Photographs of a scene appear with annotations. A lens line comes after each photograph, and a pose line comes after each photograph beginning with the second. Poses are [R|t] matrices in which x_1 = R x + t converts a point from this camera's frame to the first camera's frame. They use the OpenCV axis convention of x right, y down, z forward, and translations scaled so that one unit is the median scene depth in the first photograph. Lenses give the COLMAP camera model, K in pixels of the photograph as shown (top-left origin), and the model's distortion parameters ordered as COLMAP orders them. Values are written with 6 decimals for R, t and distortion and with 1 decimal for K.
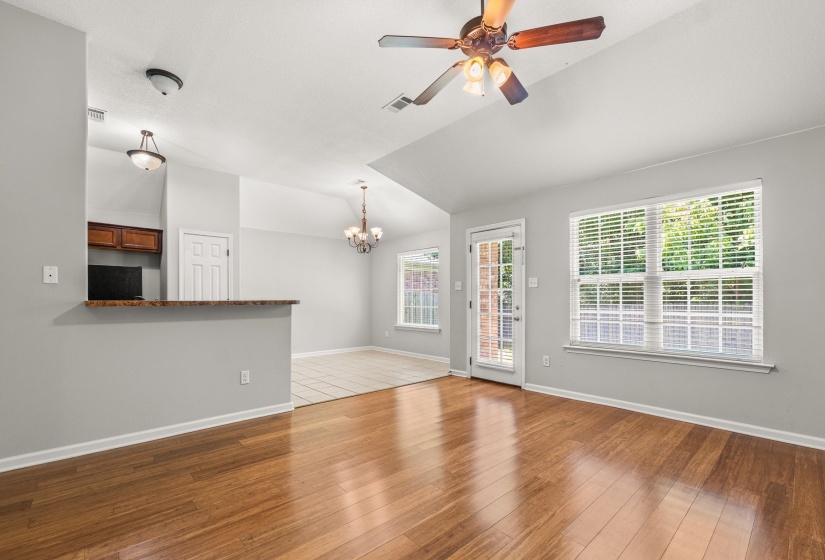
lens RADIAL K [[348.4, 0, 400.1], [0, 348.4, 294.8], [0, 0, 1]] dist [-0.005223, 0.000913]
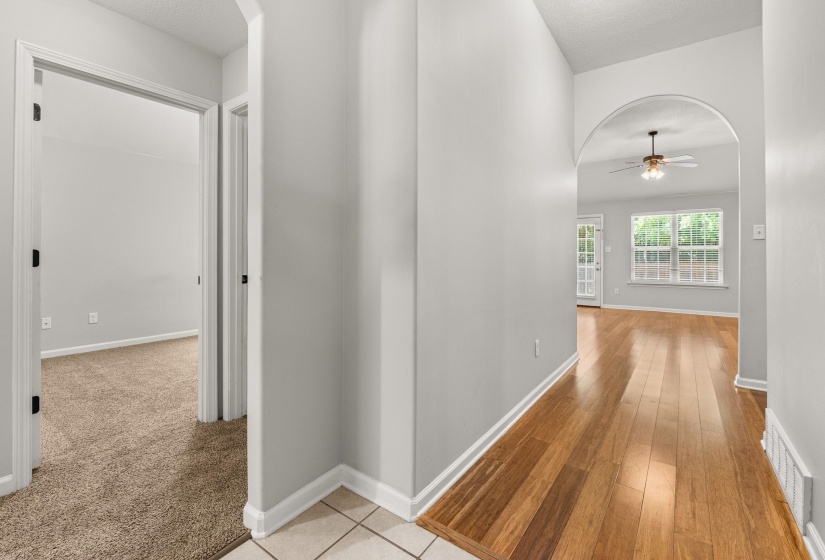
lens RADIAL K [[348.4, 0, 418.7], [0, 348.4, 256.2], [0, 0, 1]] dist [-0.005223, 0.000913]
pose [[0.975176, -0.007813, 0.221292, -1.382737], [0.003944, 0.999832, 0.017920, -0.050916], [-0.221395, -0.016603, 0.975043, -0.787241]]
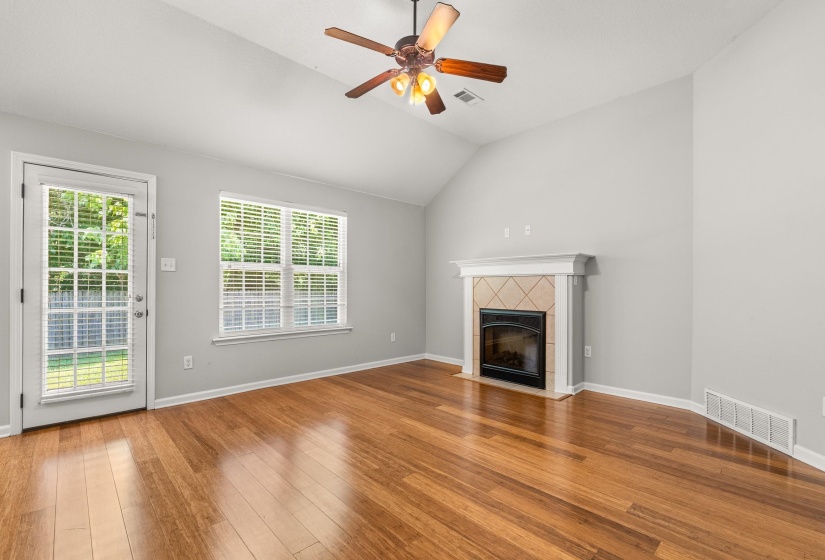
lens RADIAL K [[377.3, 0, 411.0], [0, 377.3, 288.8], [0, 0, 1]] dist [-0.003037, -0.004200]
pose [[-0.043989, -0.000056, 0.999032, -0.642797], [-0.015447, 0.999880, -0.000624, 0.014132], [-0.998913, -0.015460, -0.043985, 0.696444]]
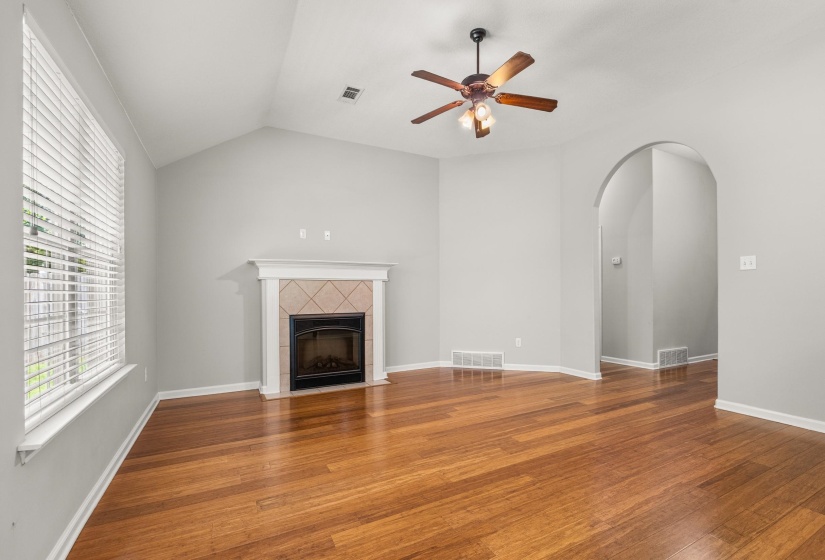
lens RADIAL K [[377.3, 0, 440.4], [0, 377.3, 308.8], [0, 0, 1]] dist [-0.003037, -0.004200]
pose [[-0.984304, -0.002257, 0.176469, 0.090197], [0.003034, 0.999554, 0.029706, 0.026066], [-0.176457, 0.029775, -0.983858, 1.583172]]
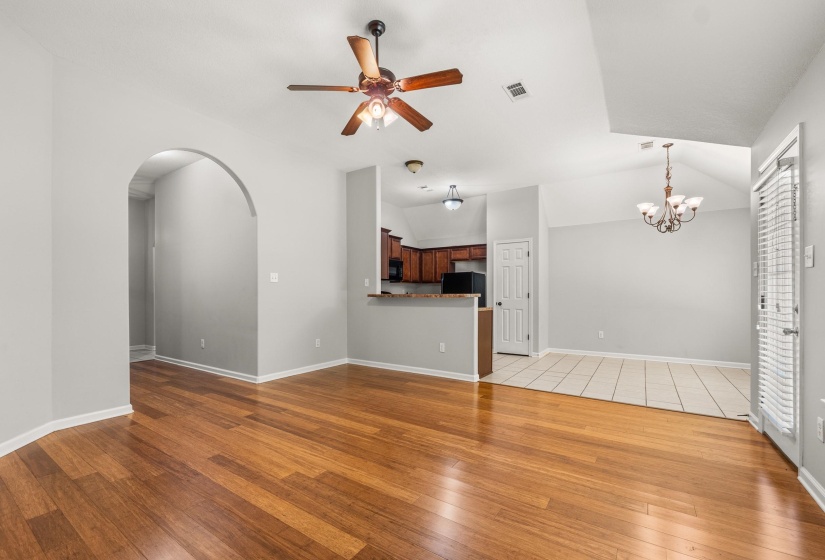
lens RADIAL K [[348.4, 0, 398.0], [0, 348.4, 290.4], [0, 0, 1]] dist [-0.005223, 0.000913]
pose [[0.257157, -0.013102, -0.966281, 0.950775], [0.010406, 0.999888, -0.010789, 0.017882], [0.966313, -0.007281, 0.257265, 0.490392]]
